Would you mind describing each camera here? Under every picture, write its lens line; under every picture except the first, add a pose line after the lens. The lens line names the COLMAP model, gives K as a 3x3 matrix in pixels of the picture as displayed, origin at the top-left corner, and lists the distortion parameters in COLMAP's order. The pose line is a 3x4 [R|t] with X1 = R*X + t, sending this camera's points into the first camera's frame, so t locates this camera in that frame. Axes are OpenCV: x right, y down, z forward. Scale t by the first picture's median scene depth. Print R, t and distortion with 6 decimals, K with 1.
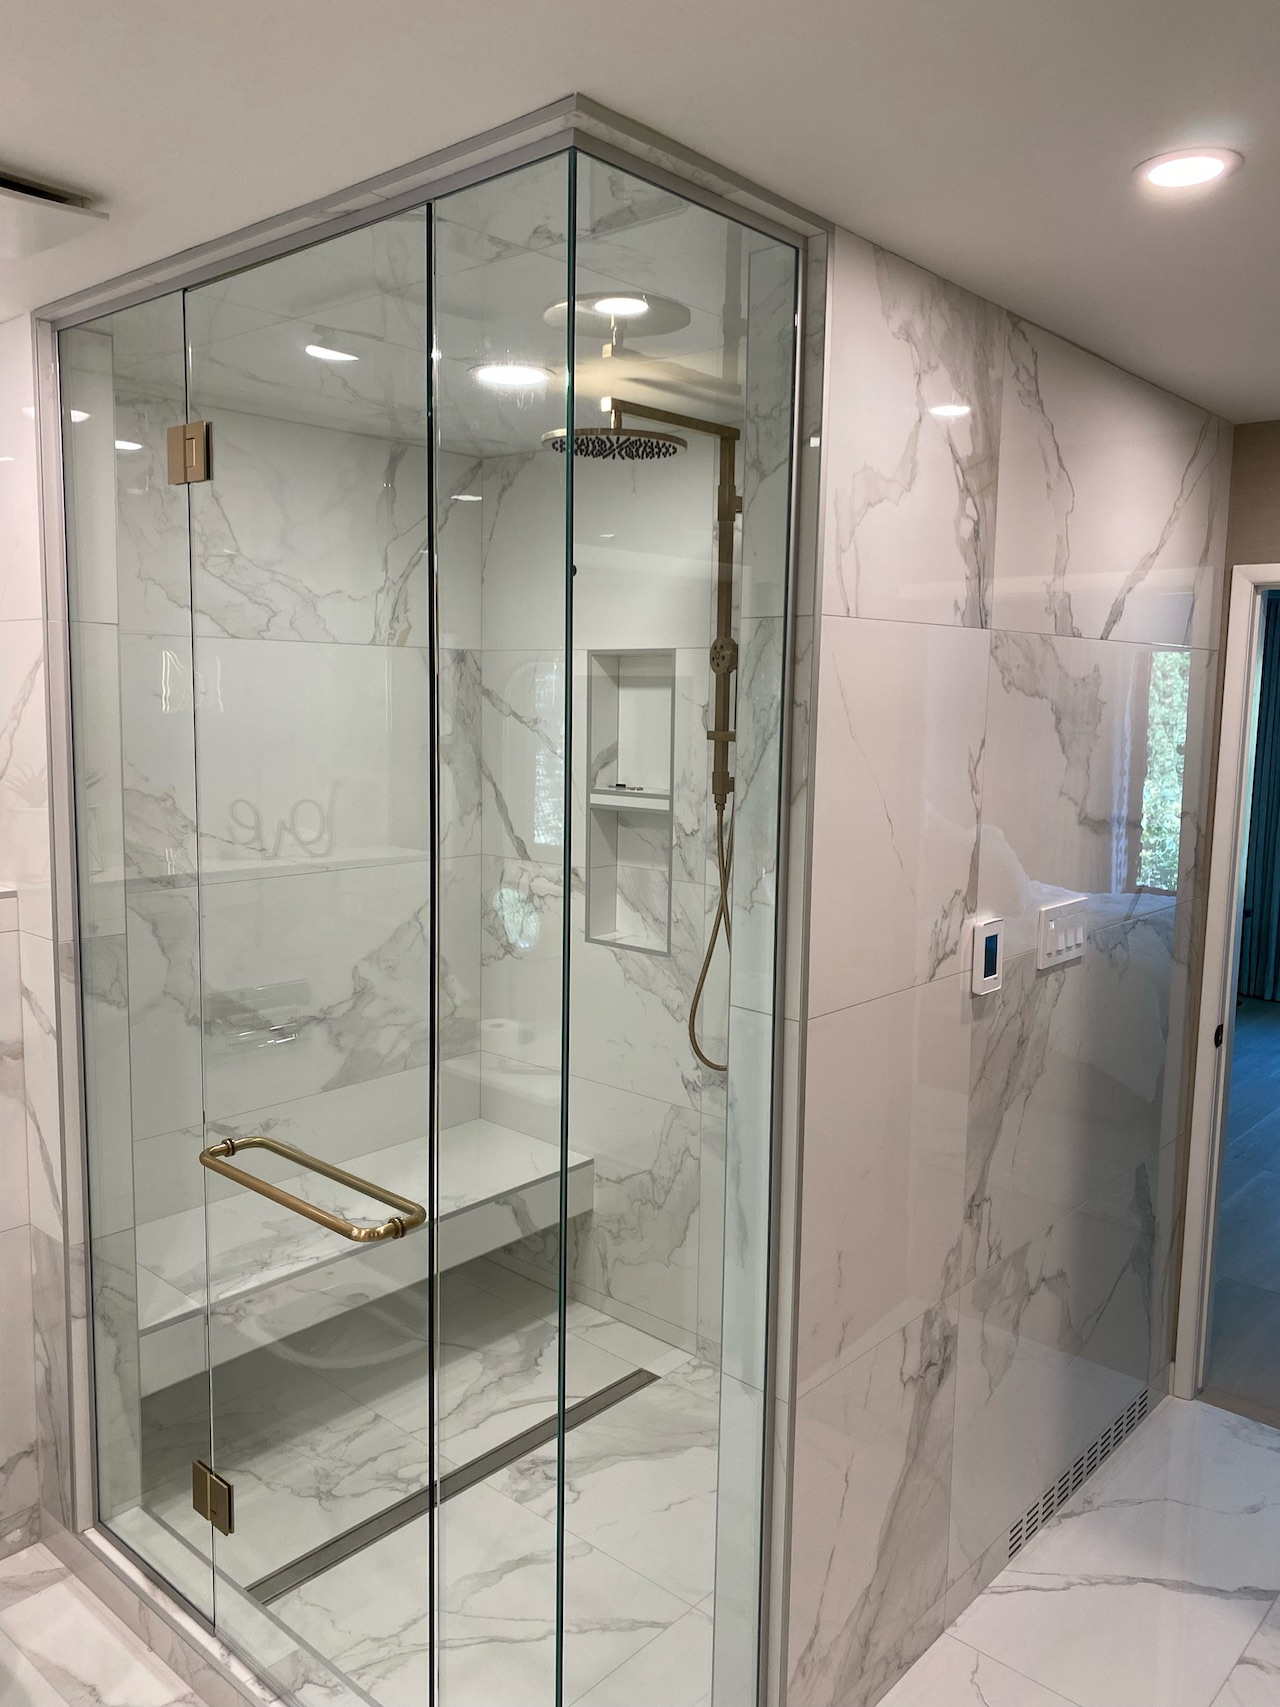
lens RADIAL K [[1303.1, 0, 663.8], [0, 1303.1, 836.1], [0, 0, 1]] dist [-0.003101, 0.007527]
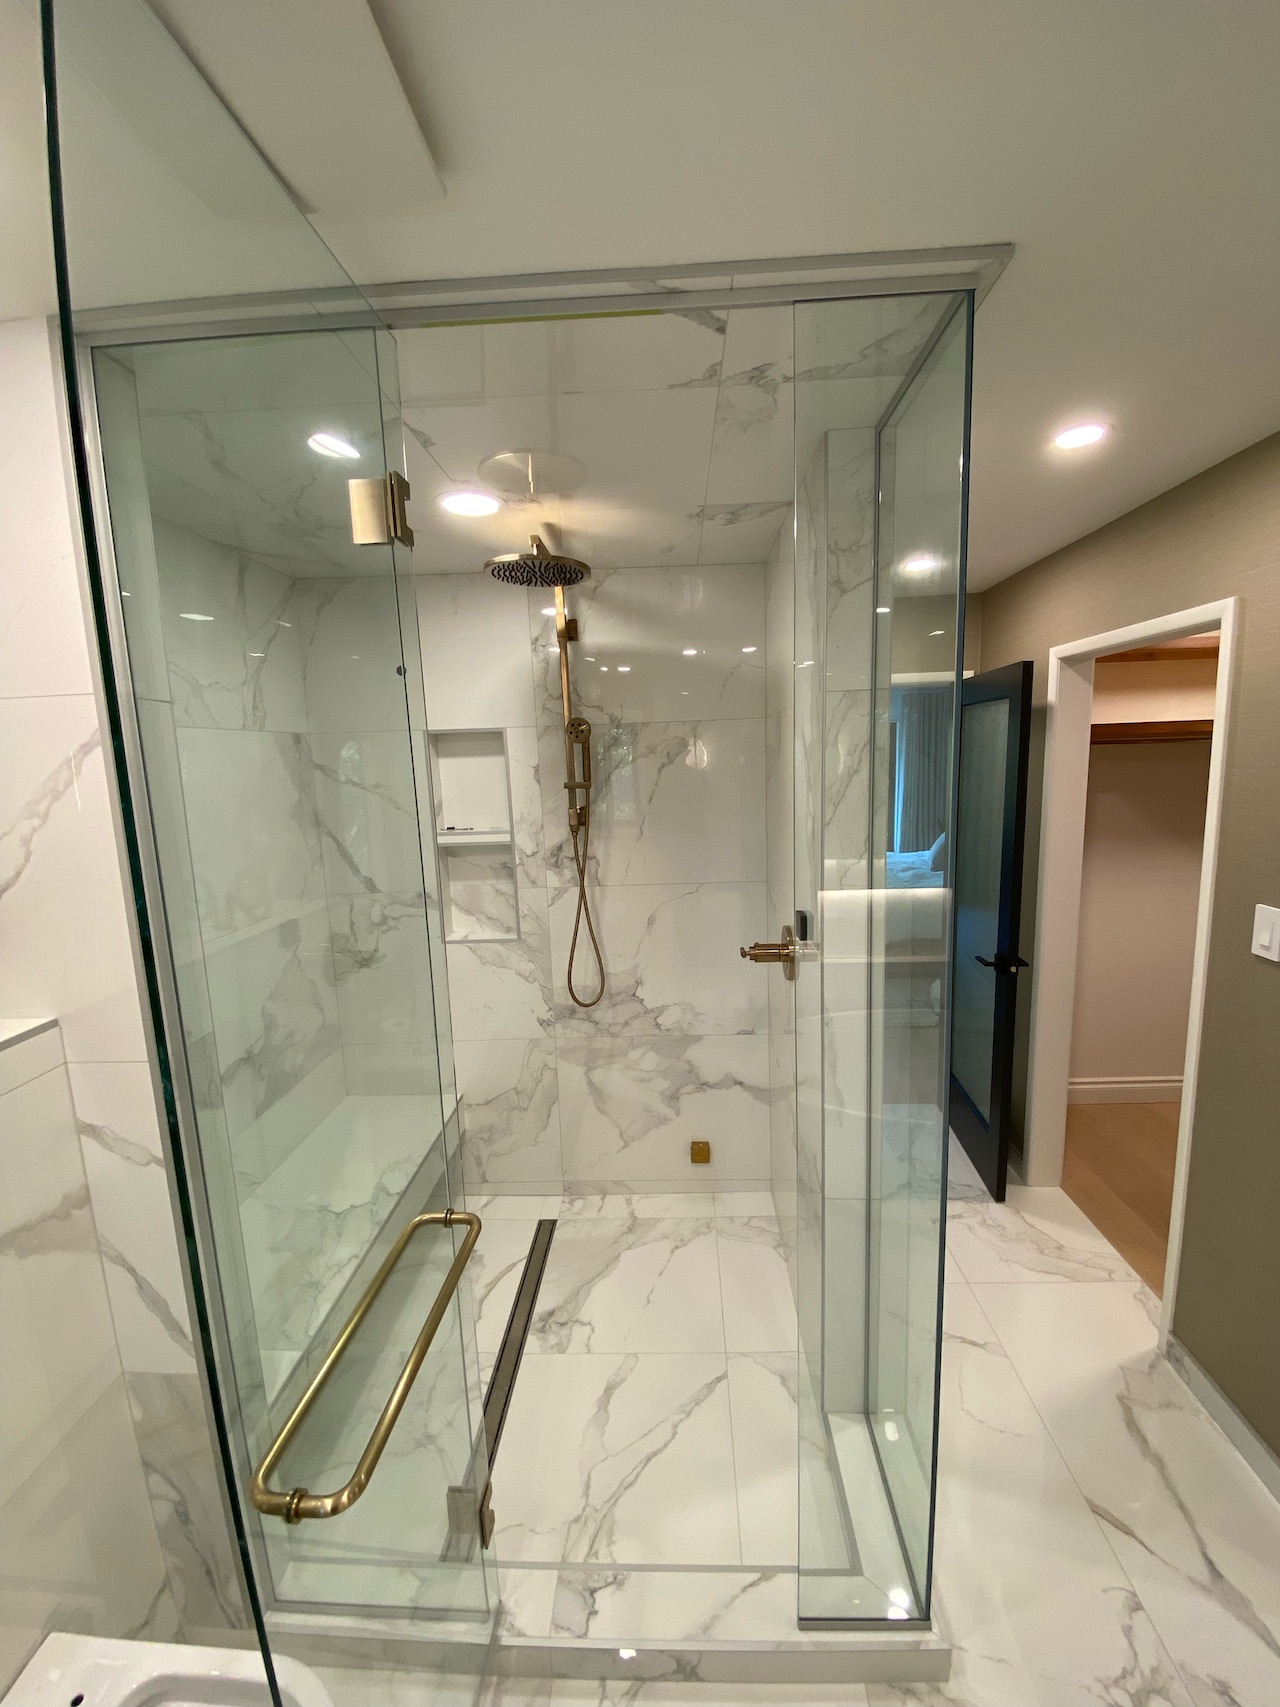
lens RADIAL K [[694.9, 0, 658.5], [0, 694.9, 859.6], [0, 0, 1]] dist [0.012316, -0.009679]
pose [[0.773029, -0.136335, 0.619547, -0.446200], [0.115598, 0.990555, 0.073743, -0.047624], [-0.623749, 0.014613, 0.781488, 0.381819]]
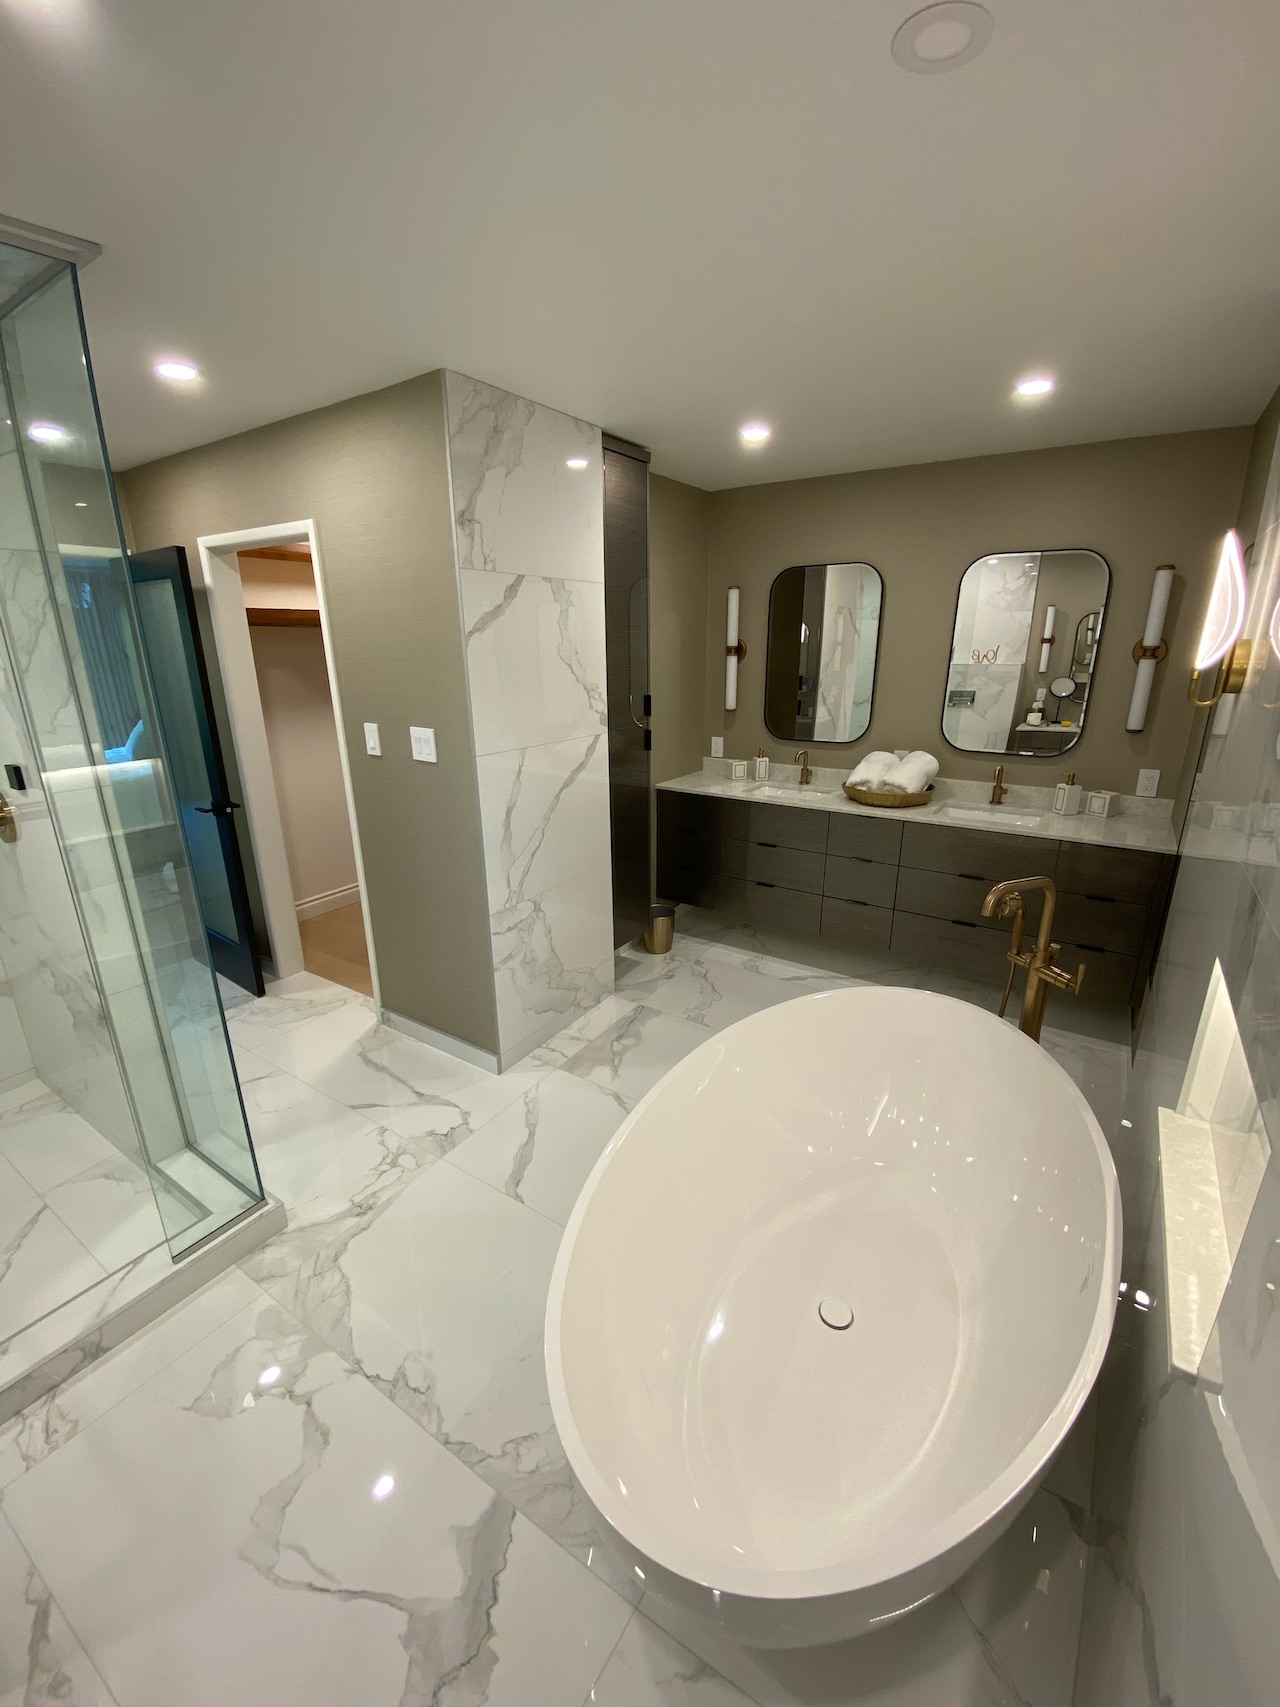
lens RADIAL K [[694.9, 0, 641.8], [0, 694.9, 864.7], [0, 0, 1]] dist [0.012316, -0.009679]
pose [[-0.135433, -0.323526, 0.936477, -0.730553], [0.107834, 0.934758, 0.338526, -0.011107], [-0.984901, 0.146832, -0.091709, 0.259889]]
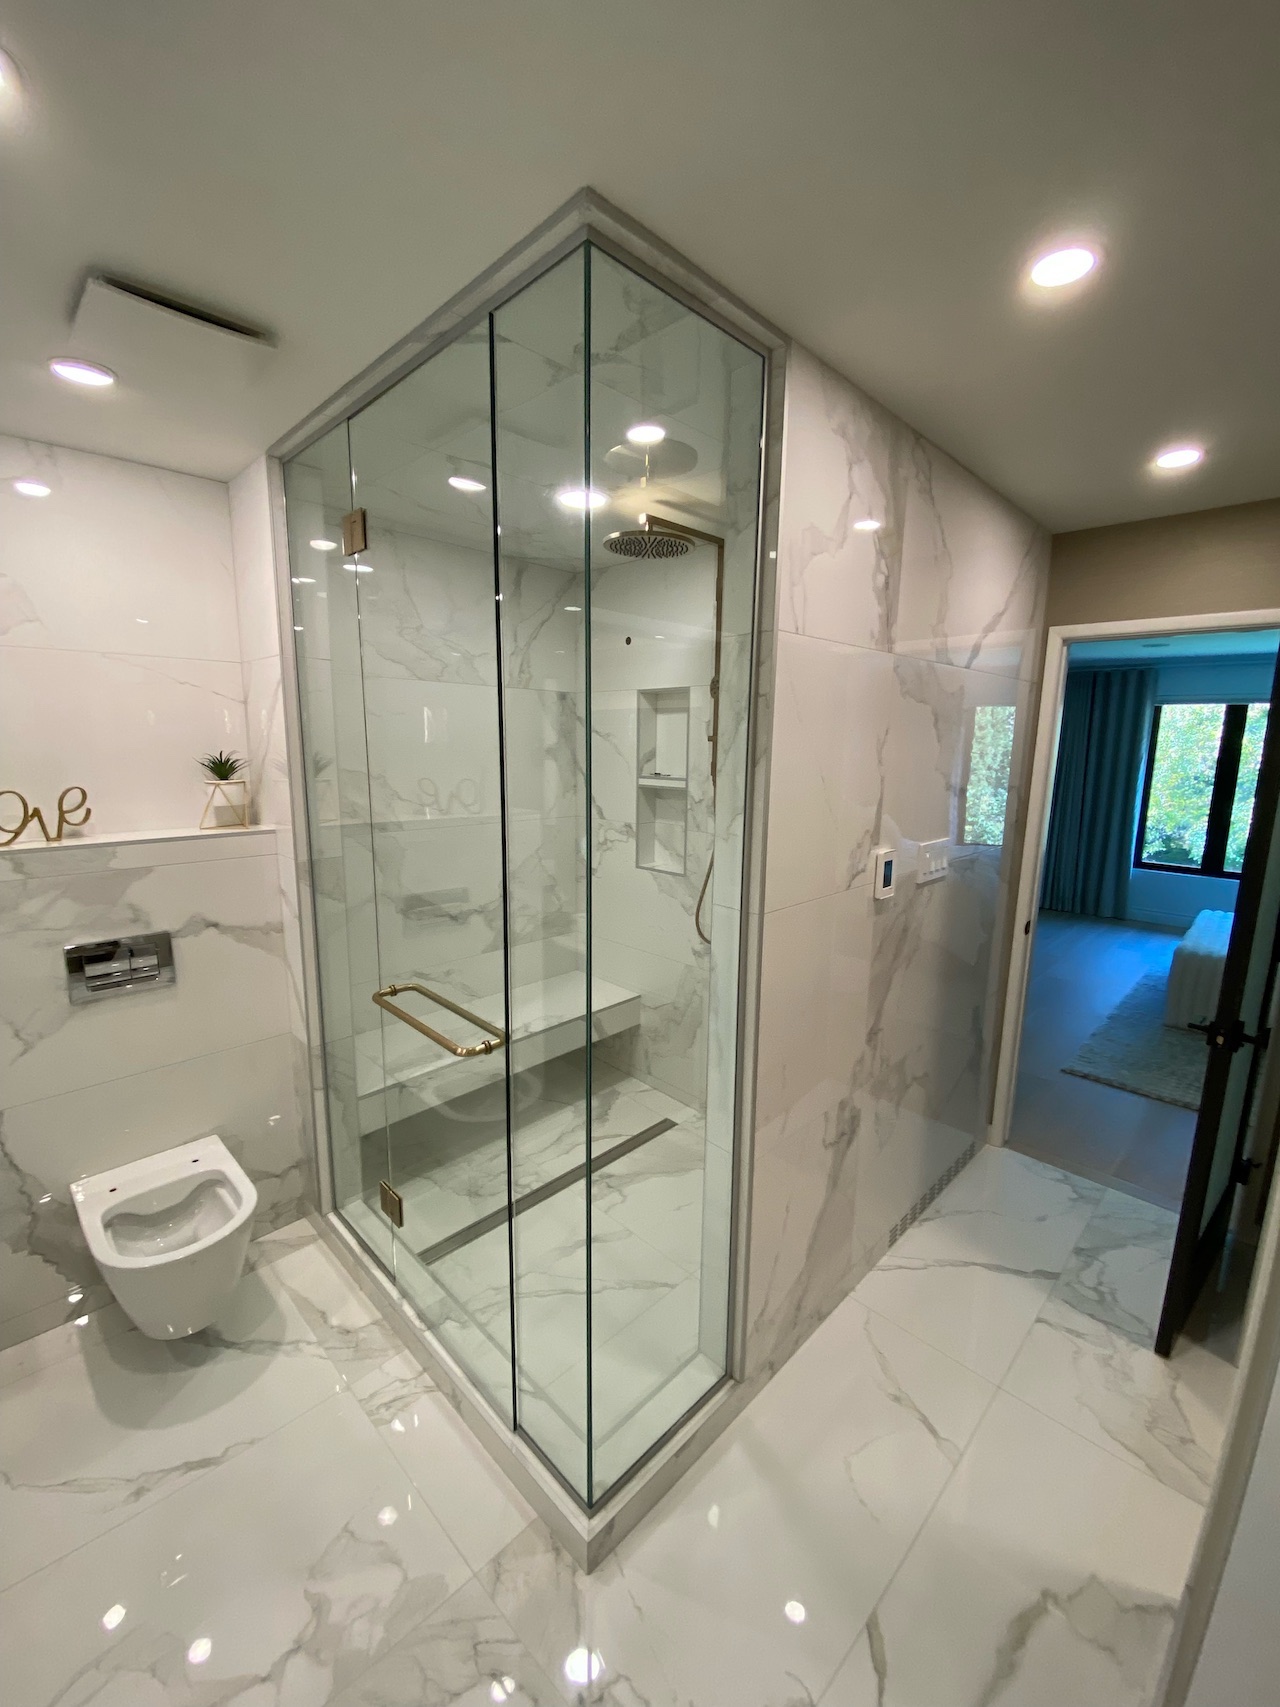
lens RADIAL K [[694.9, 0, 660.7], [0, 694.9, 863.3], [0, 0, 1]] dist [0.012316, -0.009679]
pose [[0.998613, 0.007272, -0.052154, 0.024031], [-0.003869, 0.997874, 0.065053, 0.024127], [0.052516, -0.064761, 0.996518, 0.153007]]
